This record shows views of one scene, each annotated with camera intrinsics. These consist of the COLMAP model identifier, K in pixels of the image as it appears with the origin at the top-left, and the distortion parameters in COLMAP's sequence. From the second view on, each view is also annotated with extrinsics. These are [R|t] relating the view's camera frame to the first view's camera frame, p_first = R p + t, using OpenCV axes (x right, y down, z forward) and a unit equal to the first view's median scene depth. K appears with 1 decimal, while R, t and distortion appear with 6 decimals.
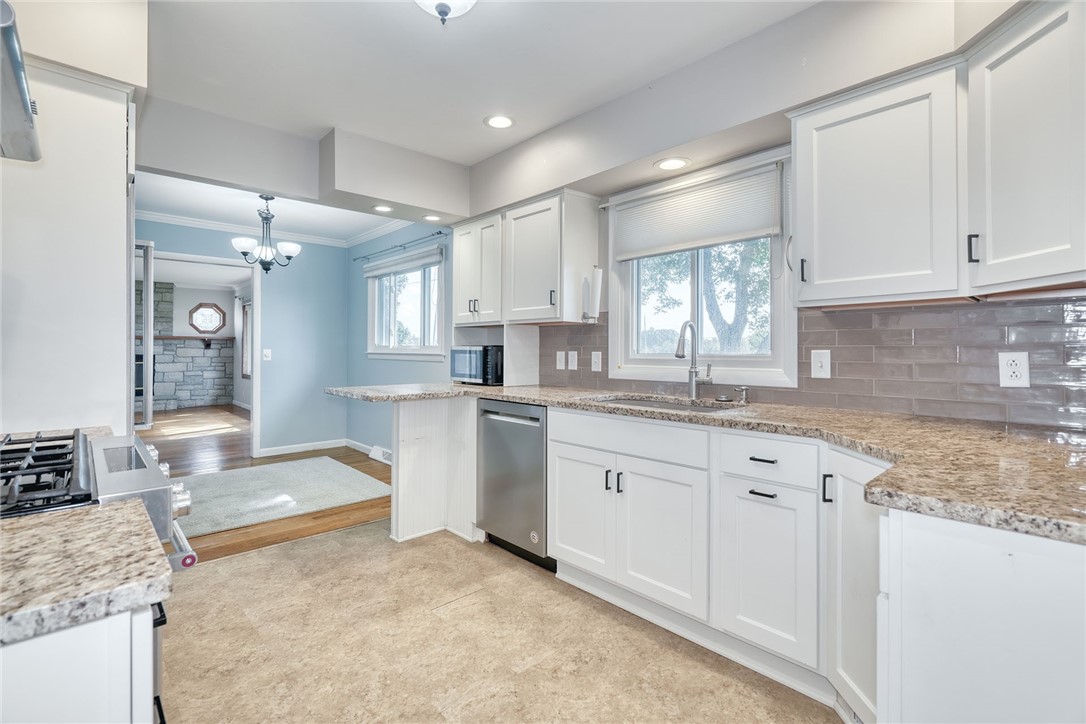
lens RADIAL K [[492.0, 0, 544.9], [0, 492.0, 351.7], [0, 0, 1]] dist [-0.005292, 0.001719]
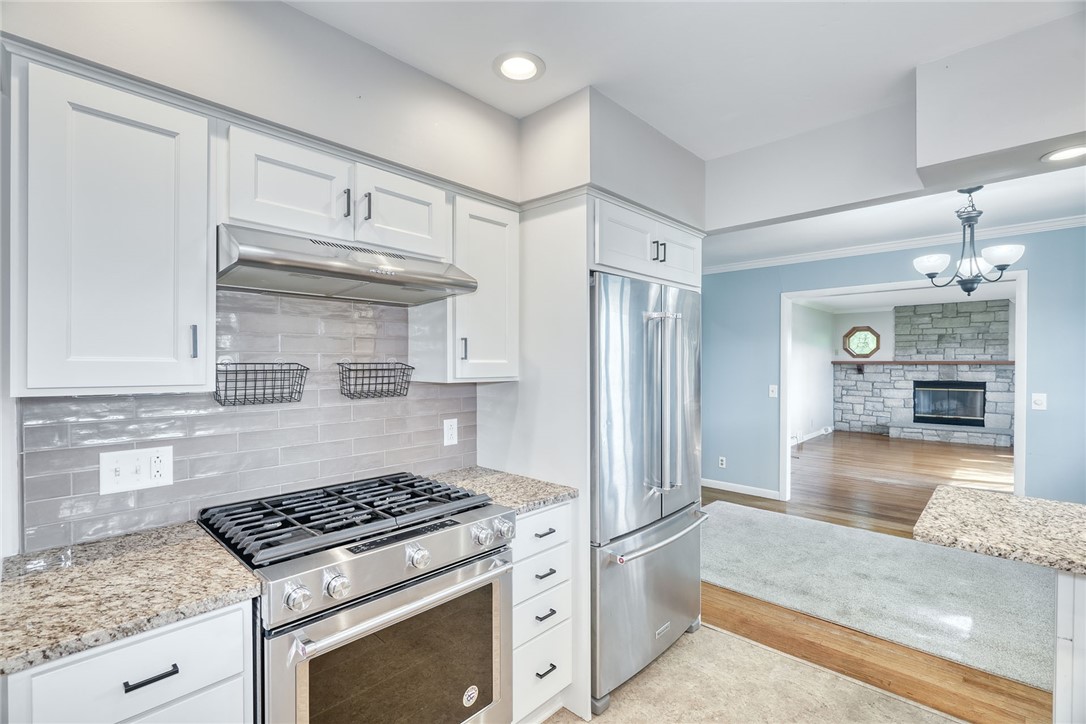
lens RADIAL K [[492.0, 0, 546.8], [0, 492.0, 368.0], [0, 0, 1]] dist [-0.005292, 0.001719]
pose [[0.064028, 0.009561, -0.997902, 0.103441], [-0.003609, 0.999950, 0.009349, -0.057323], [0.997942, 0.003003, 0.064059, 0.334349]]
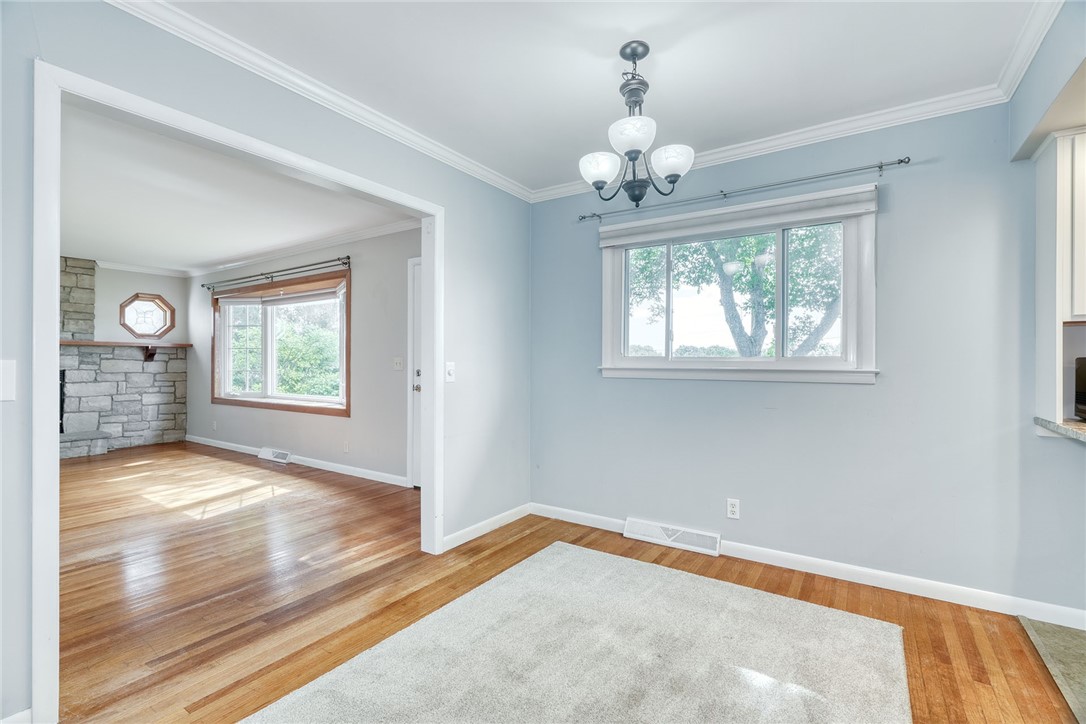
lens RADIAL K [[492.0, 0, 547.2], [0, 492.0, 365.4], [0, 0, 1]] dist [-0.005292, 0.001719]
pose [[0.973942, -0.001865, 0.226791, -0.748536], [0.001074, 0.999993, 0.003613, -0.004247], [-0.226797, -0.003275, 0.973937, 0.531730]]
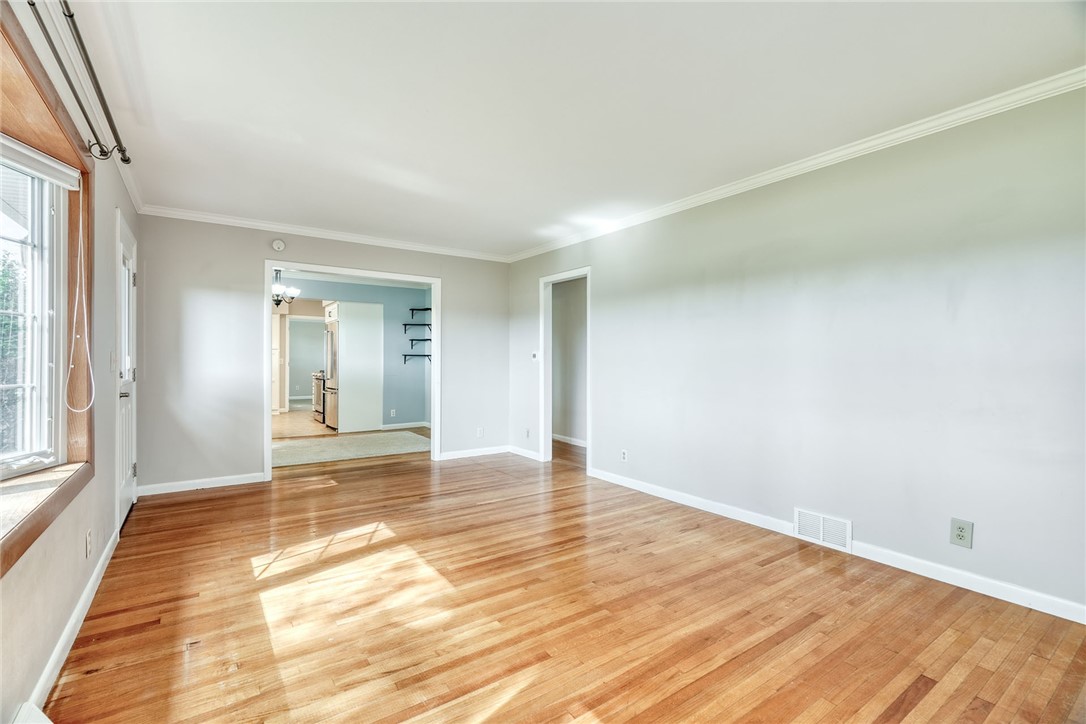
lens RADIAL K [[492.0, 0, 544.0], [0, 492.0, 358.6], [0, 0, 1]] dist [-0.005292, 0.001719]
pose [[-0.988012, -0.010351, 0.154032, -1.595448], [-0.009667, 0.999940, 0.005187, -0.015913], [-0.154076, 0.003636, -0.988052, 2.394655]]
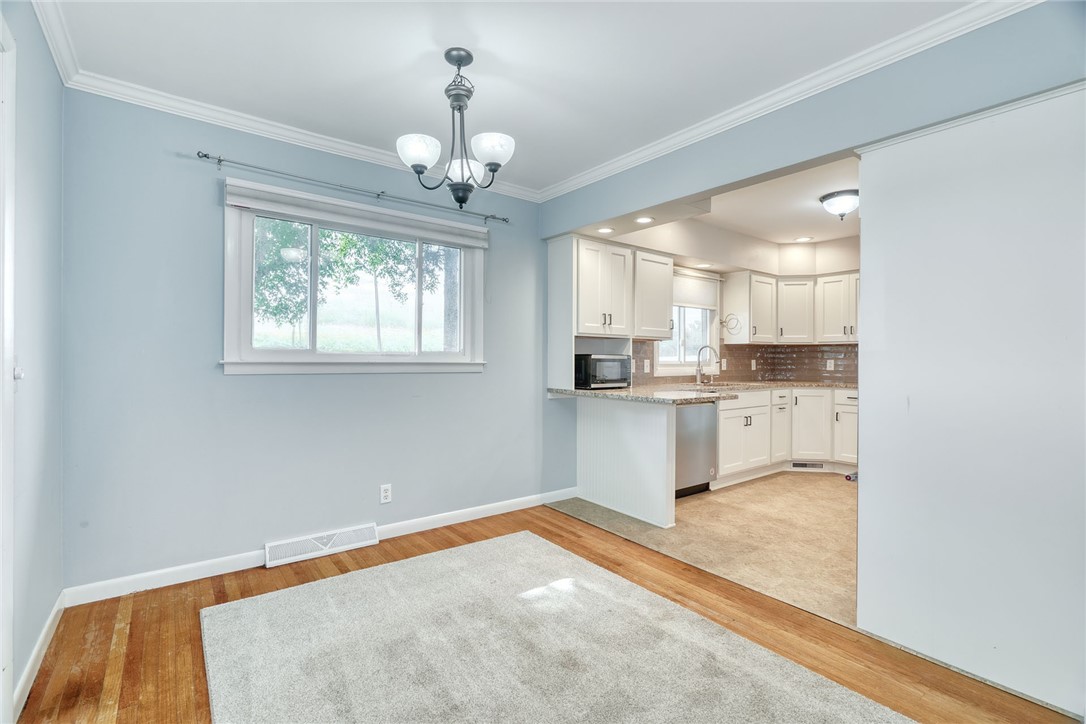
lens RADIAL K [[492.0, 0, 532.5], [0, 492.0, 359.1], [0, 0, 1]] dist [-0.005292, 0.001719]
pose [[0.112663, -0.004458, 0.993623, -1.049737], [-0.004419, 0.999978, 0.004987, -0.005735], [-0.993623, -0.004952, 0.112641, 0.853261]]
